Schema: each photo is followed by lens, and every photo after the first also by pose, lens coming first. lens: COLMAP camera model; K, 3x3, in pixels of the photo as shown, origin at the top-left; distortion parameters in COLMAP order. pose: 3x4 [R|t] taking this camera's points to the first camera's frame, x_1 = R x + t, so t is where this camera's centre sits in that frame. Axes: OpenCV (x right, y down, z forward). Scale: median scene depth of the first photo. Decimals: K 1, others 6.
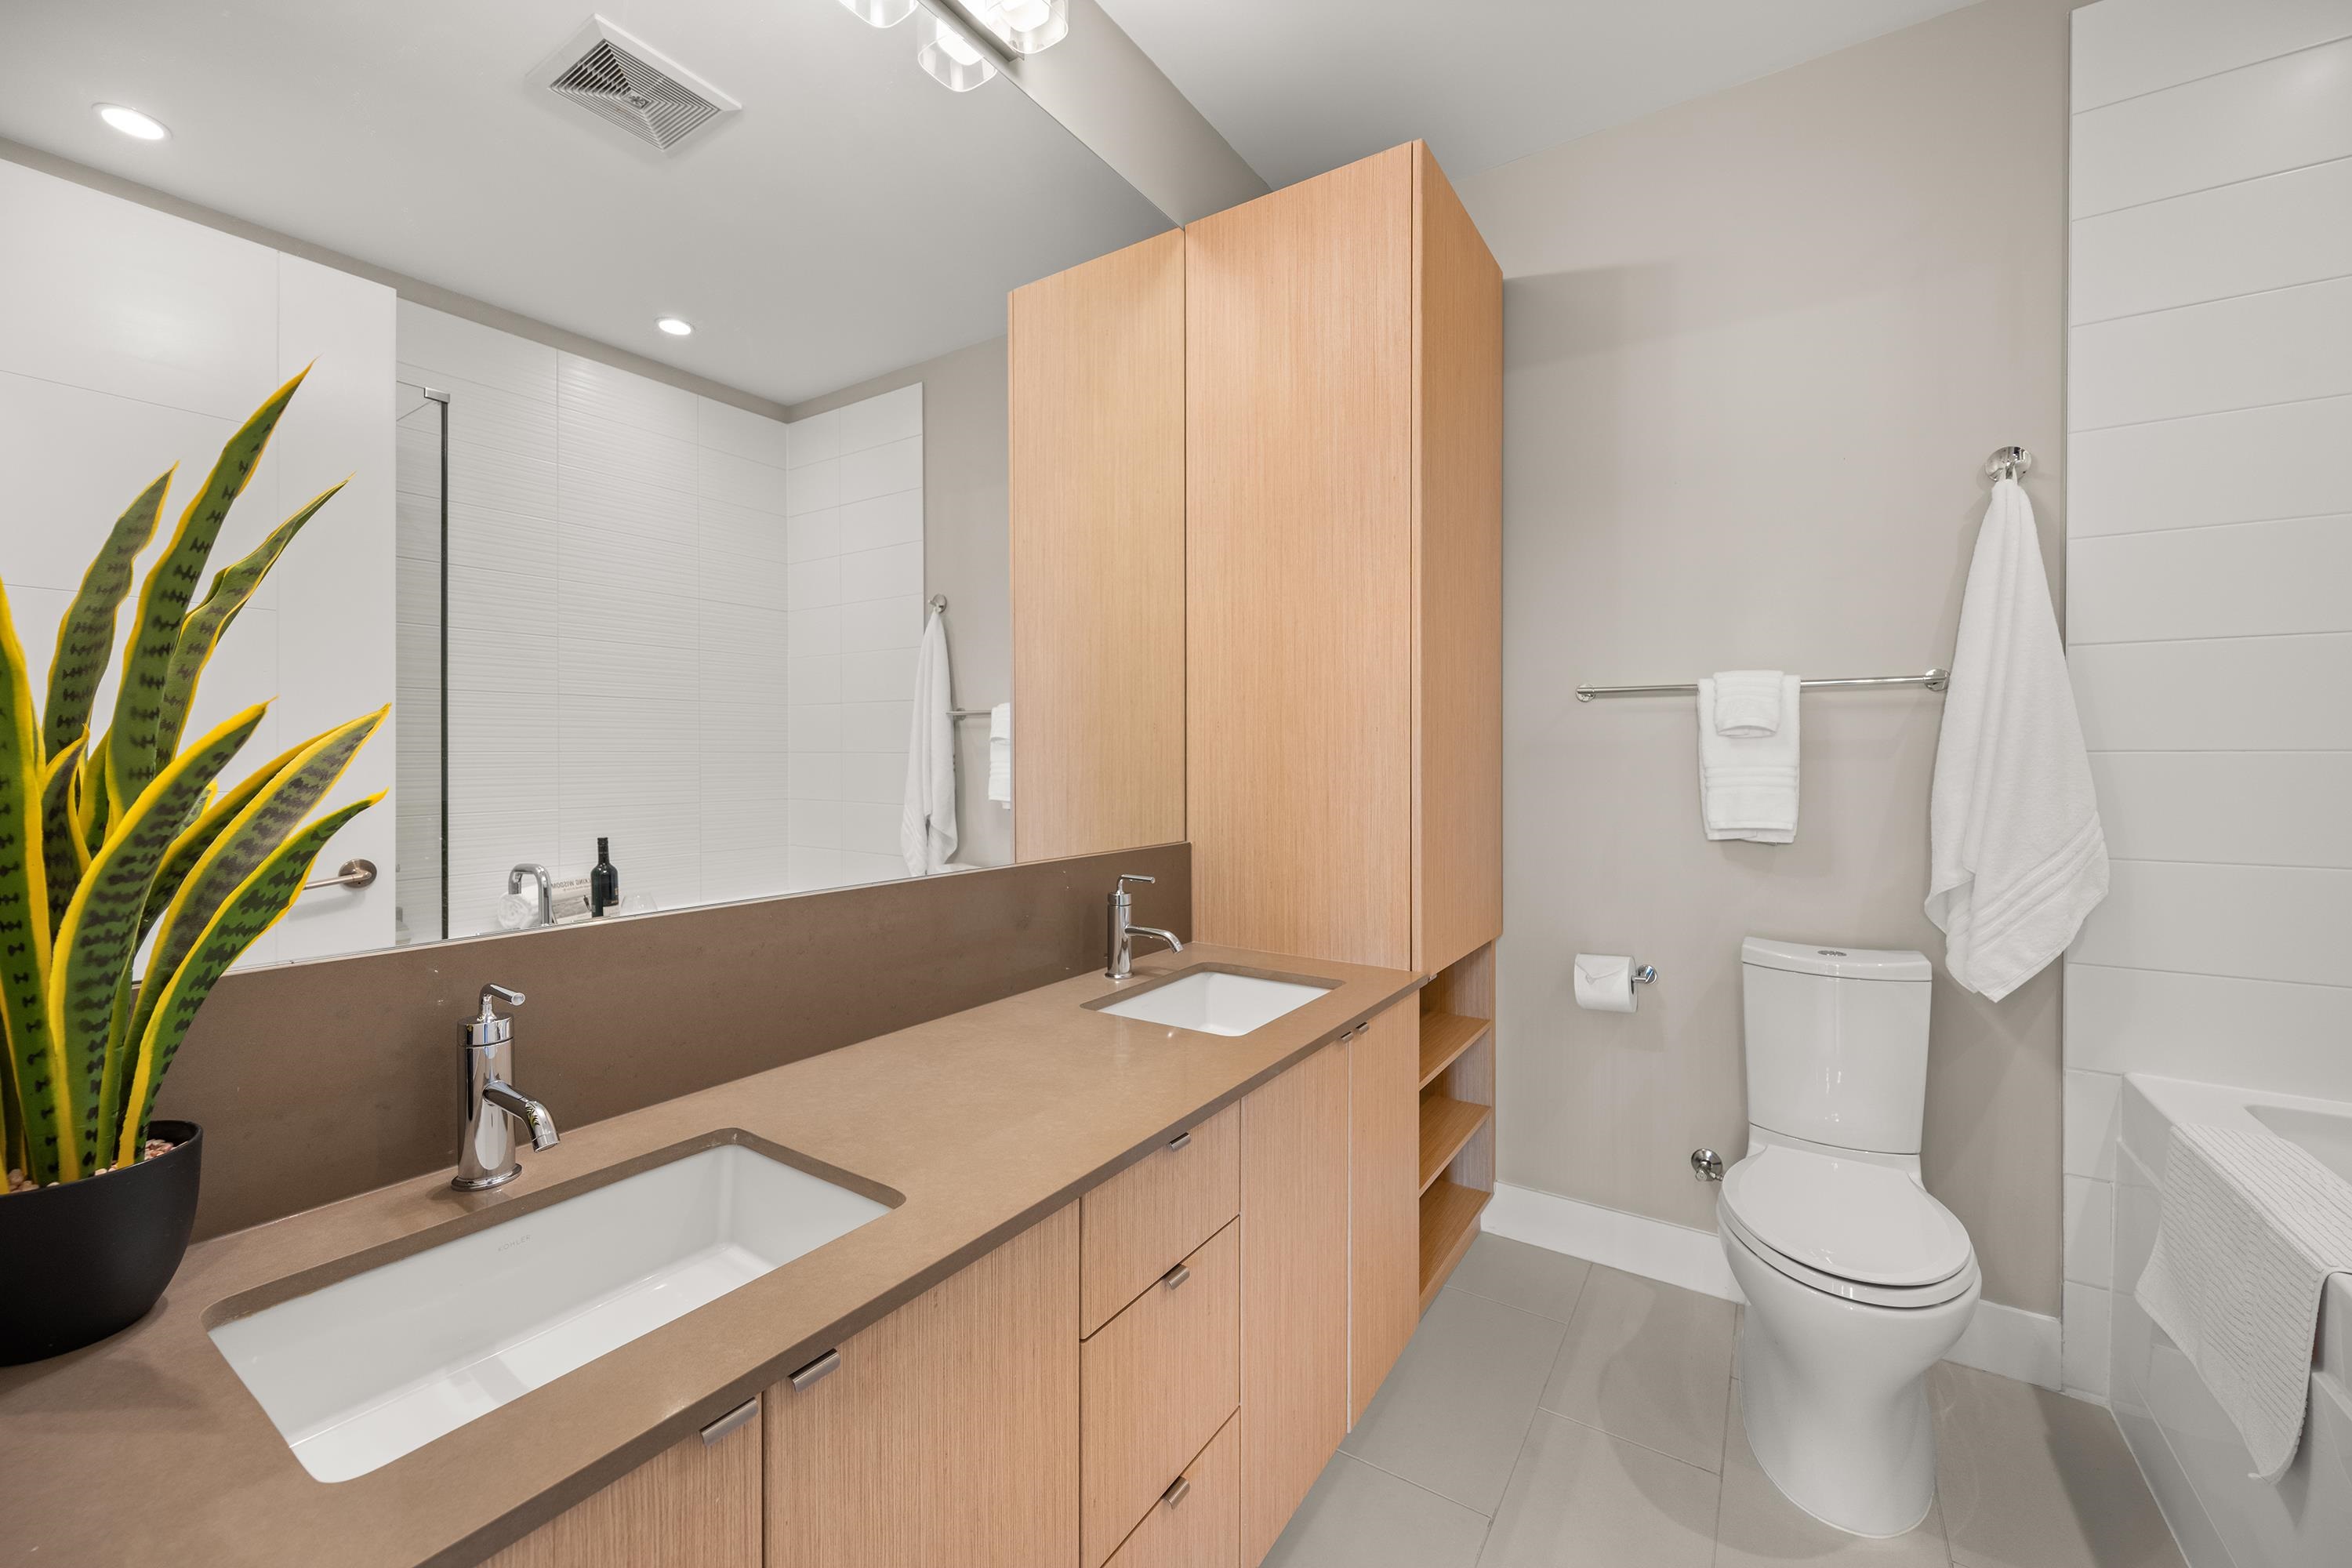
lens RADIAL K [[932.6, 0, 1183.5], [0, 932.6, 756.8], [0, 0, 1]] dist [0.000278, -0.000089]
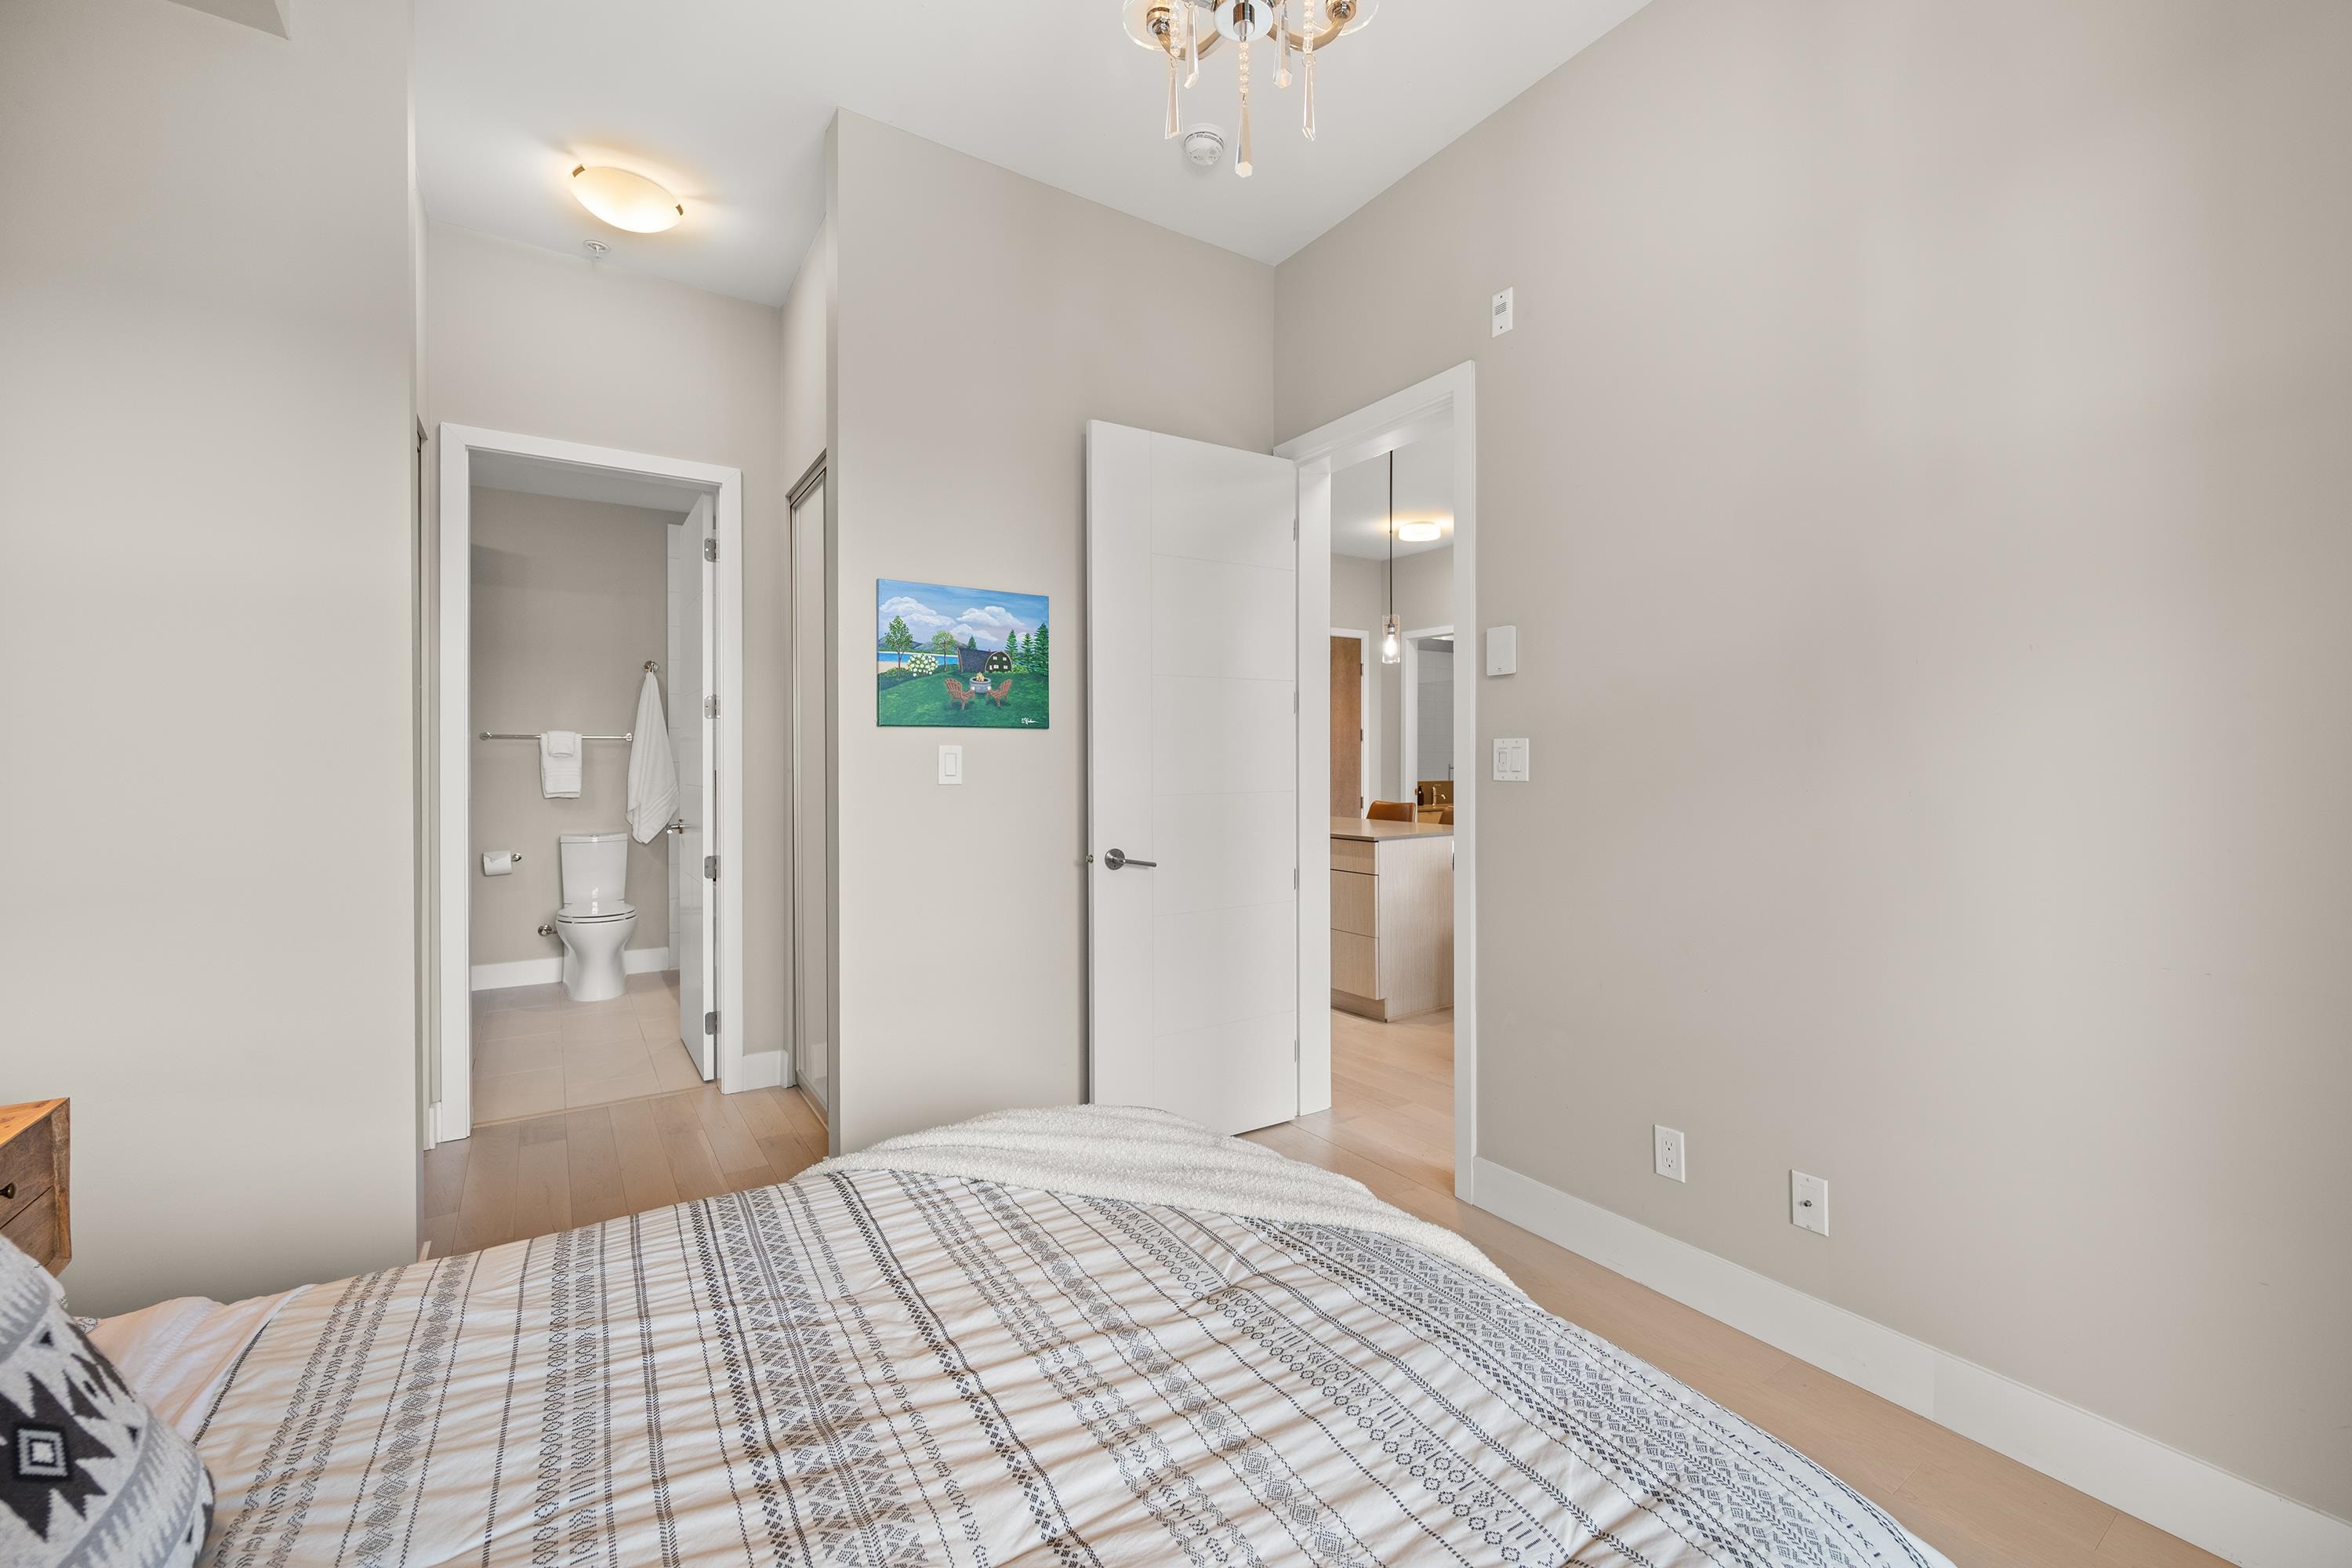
lens RADIAL K [[978.0, 0, 1225.5], [0, 978.0, 756.7], [0, 0, 1]] dist [-0.001042, -0.000054]
pose [[0.376205, -0.004094, 0.926528, -1.230288], [0.007459, 0.999971, 0.001389, -0.012367], [-0.926507, 0.006388, 0.376224, -1.747996]]
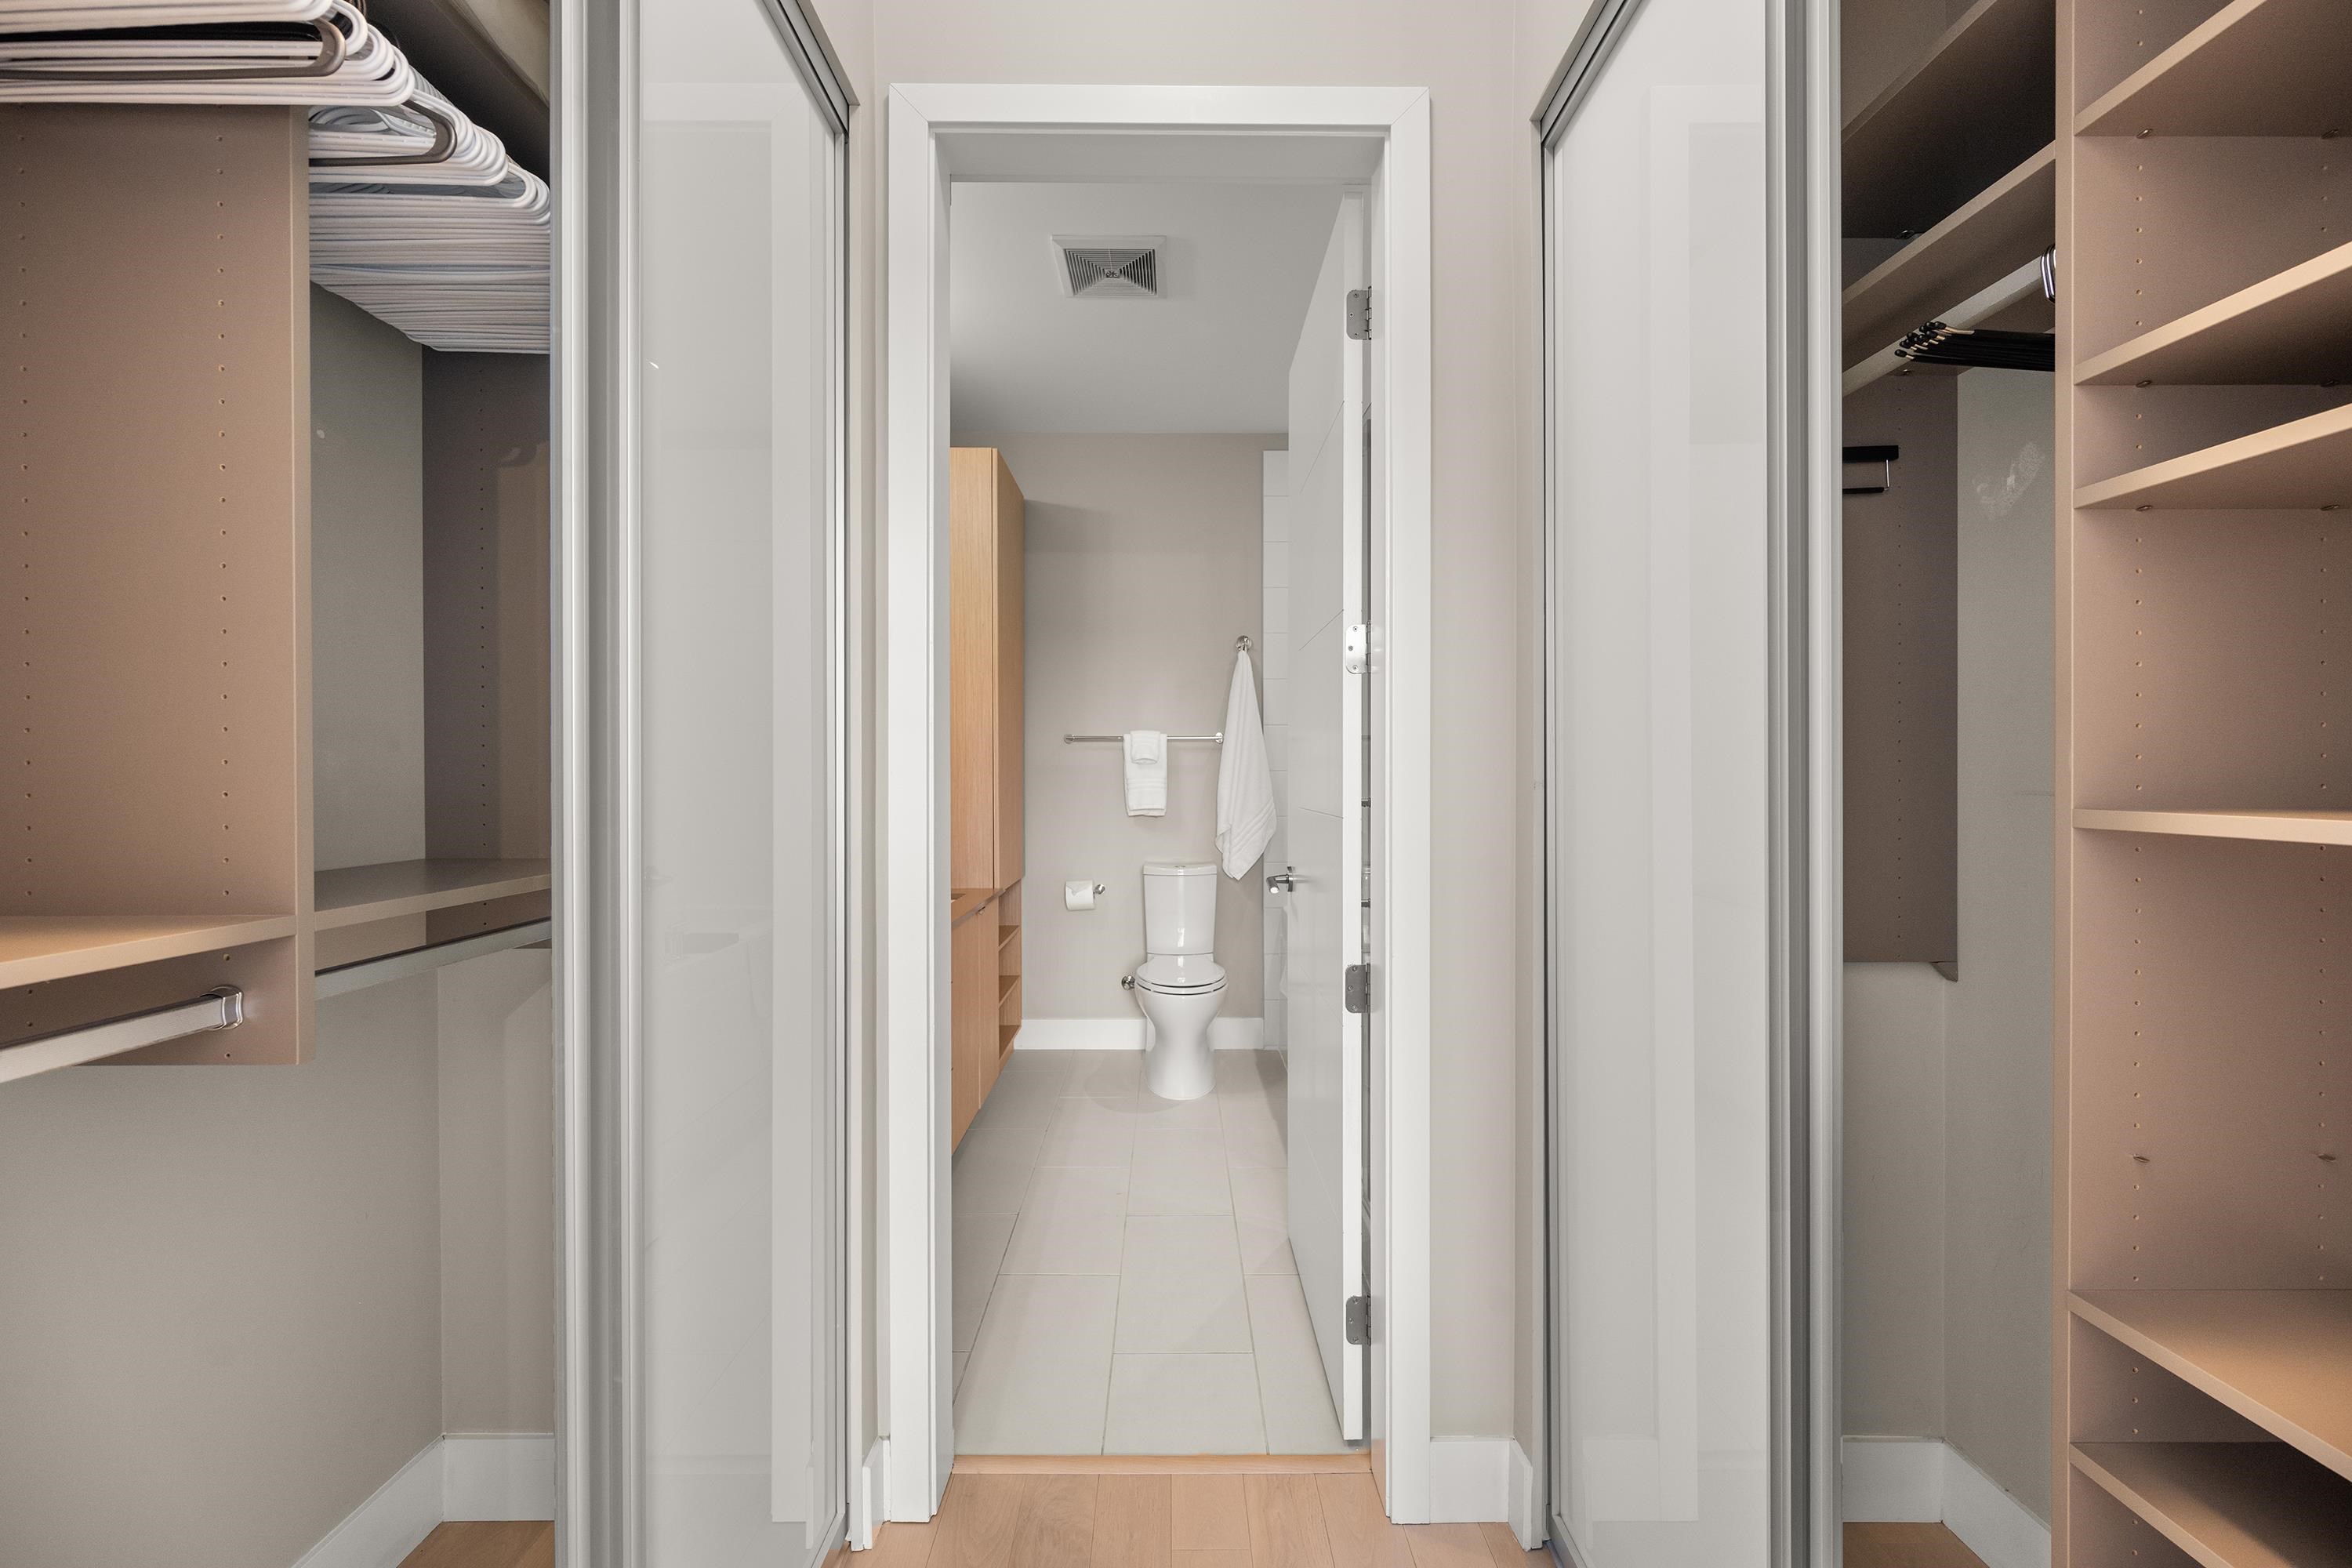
lens RADIAL K [[926.4, 0, 1178.1], [0, 926.4, 774.6], [0, 0, 1]] dist [-0.000777, -0.000052]
pose [[0.833176, -0.003321, 0.552998, -0.451987], [0.004828, 0.999988, -0.001268, 0.005126], [-0.552987, 0.003726, 0.833182, -0.721025]]
